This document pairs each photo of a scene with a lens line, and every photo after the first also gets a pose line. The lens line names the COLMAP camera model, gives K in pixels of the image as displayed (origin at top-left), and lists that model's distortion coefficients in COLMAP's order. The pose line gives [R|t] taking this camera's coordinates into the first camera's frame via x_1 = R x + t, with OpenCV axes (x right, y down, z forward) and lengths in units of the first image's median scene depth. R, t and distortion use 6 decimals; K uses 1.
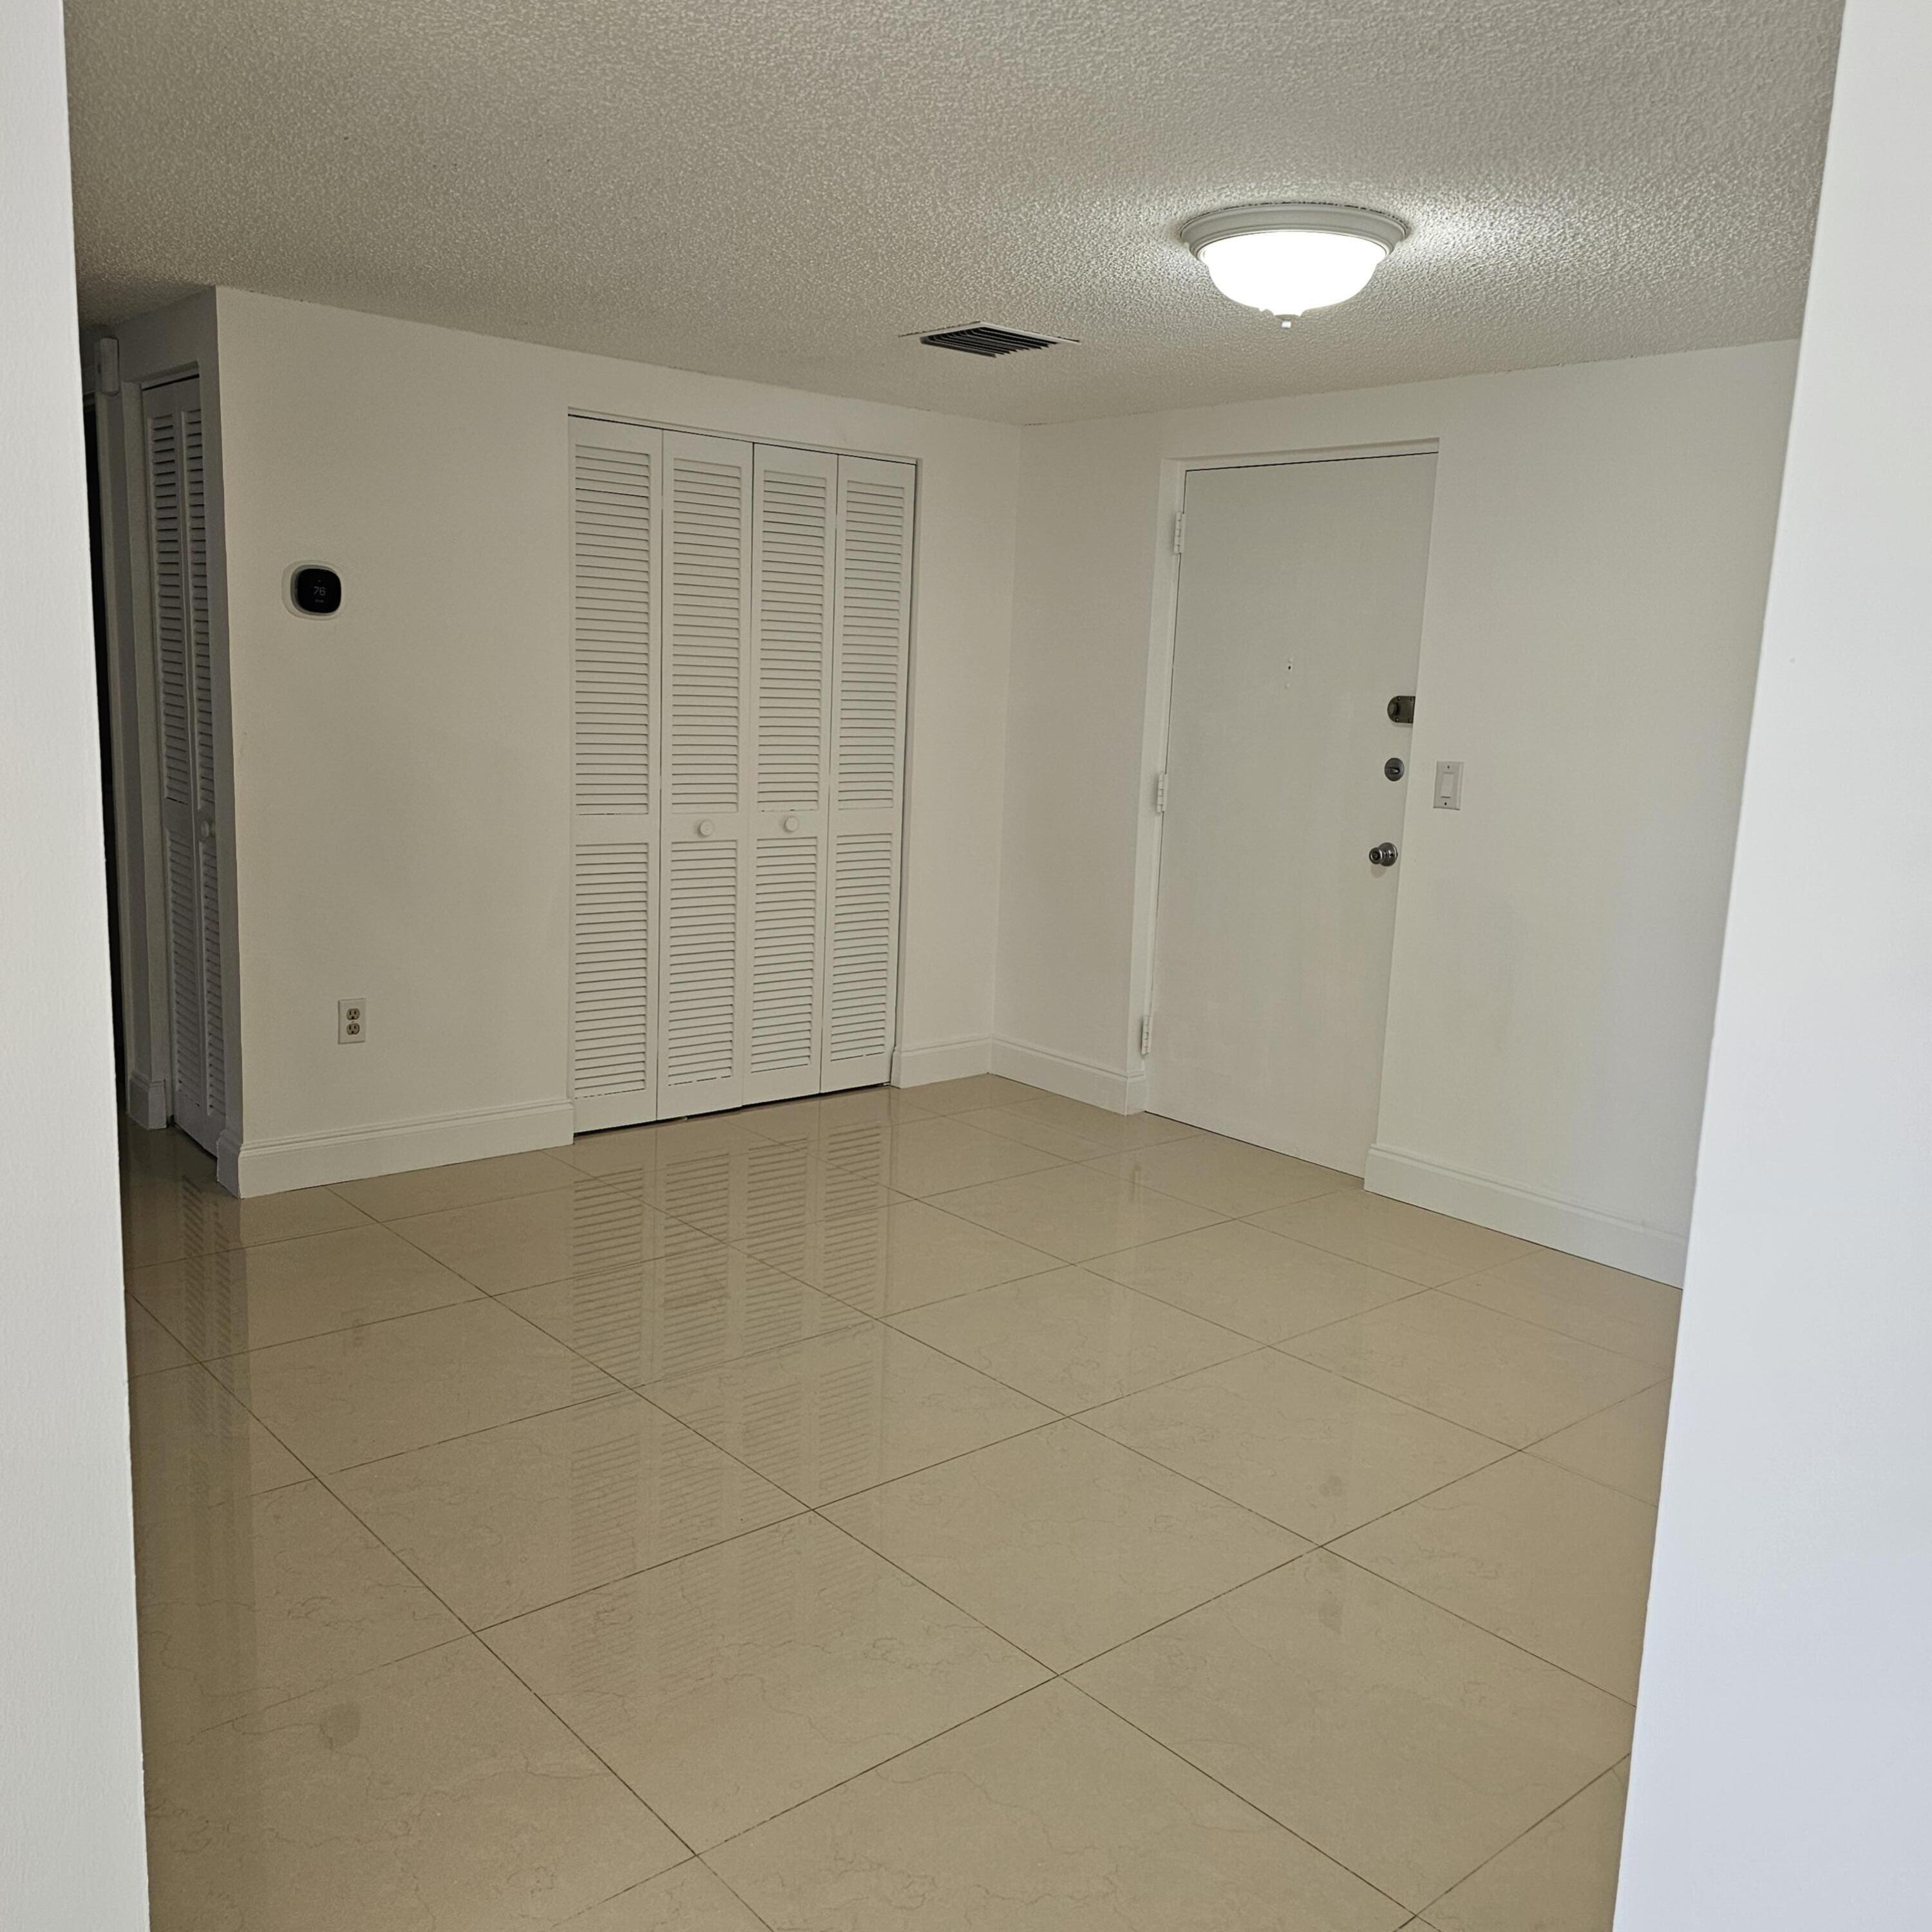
lens RADIAL K [[1748.9, 0, 965.7], [0, 1748.9, 987.7], [0, 0, 1]] dist [0.141370, -0.091395]
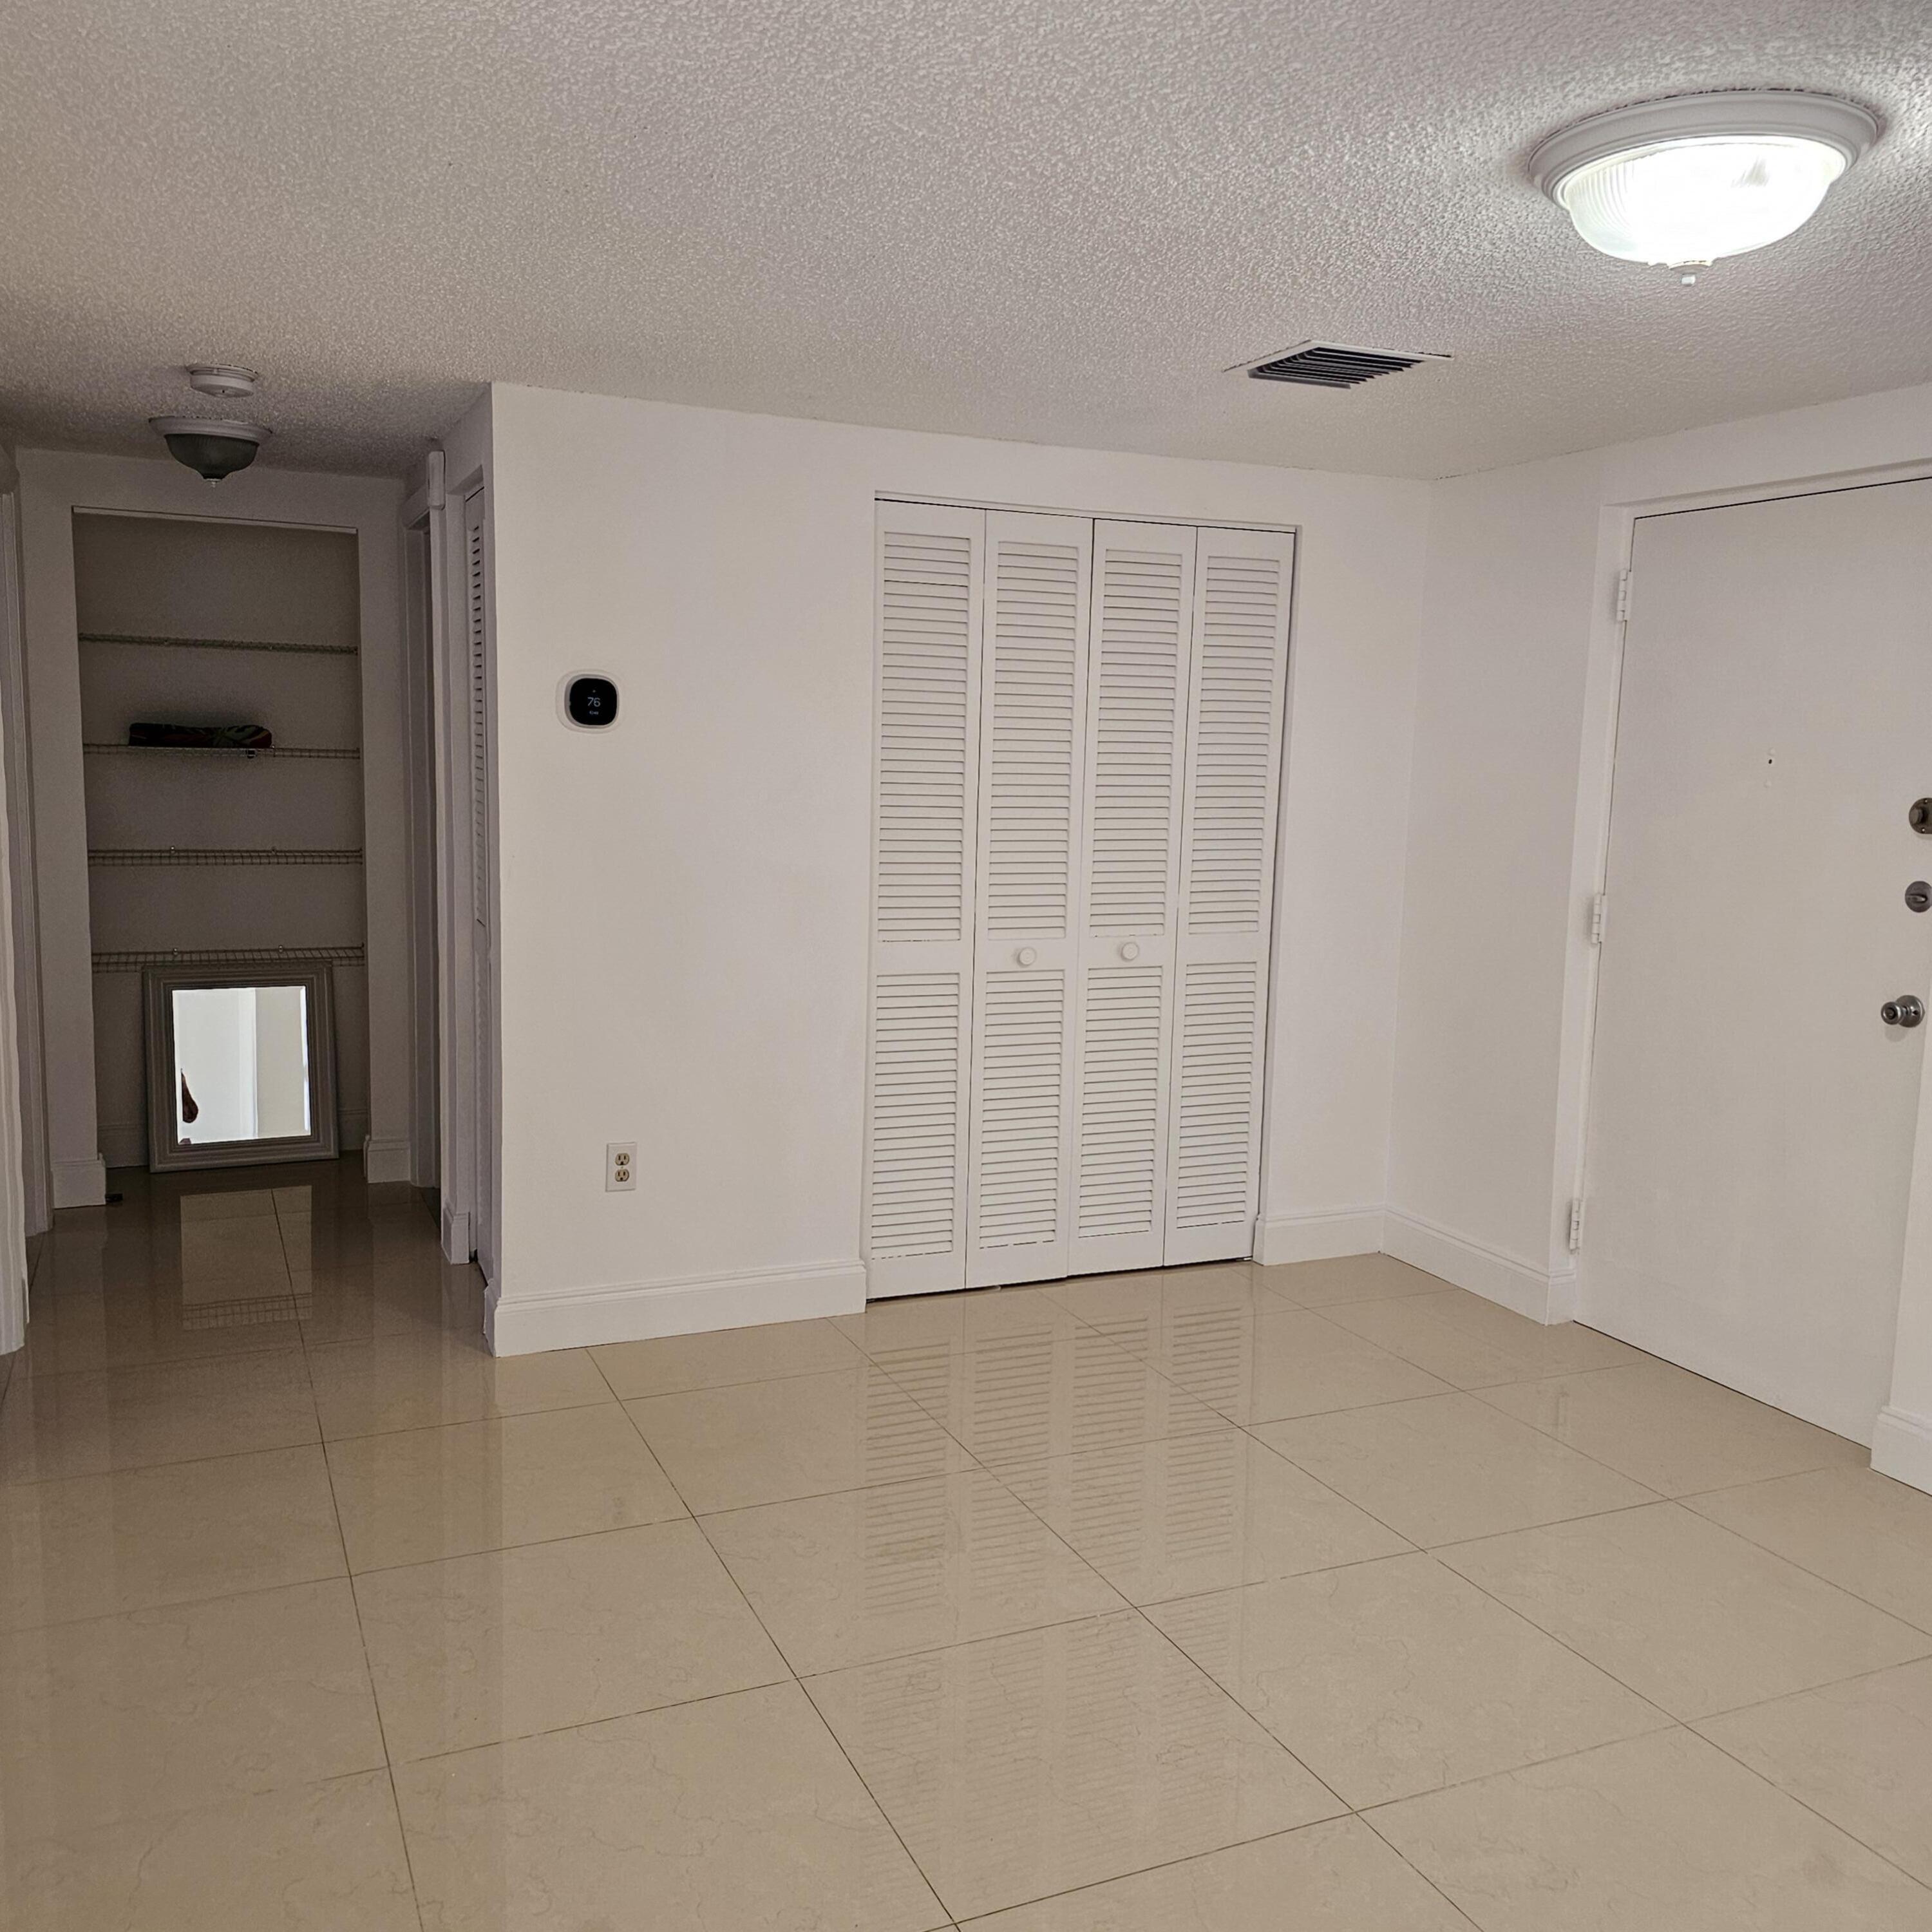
lens RADIAL K [[1748.9, 0, 965.7], [0, 1748.9, 987.7], [0, 0, 1]] dist [0.141370, -0.091395]
pose [[0.957808, 0.022249, -0.286546, 0.073944], [-0.037928, 0.998065, -0.049281, -0.031815], [0.284895, 0.058070, 0.956798, 0.163837]]
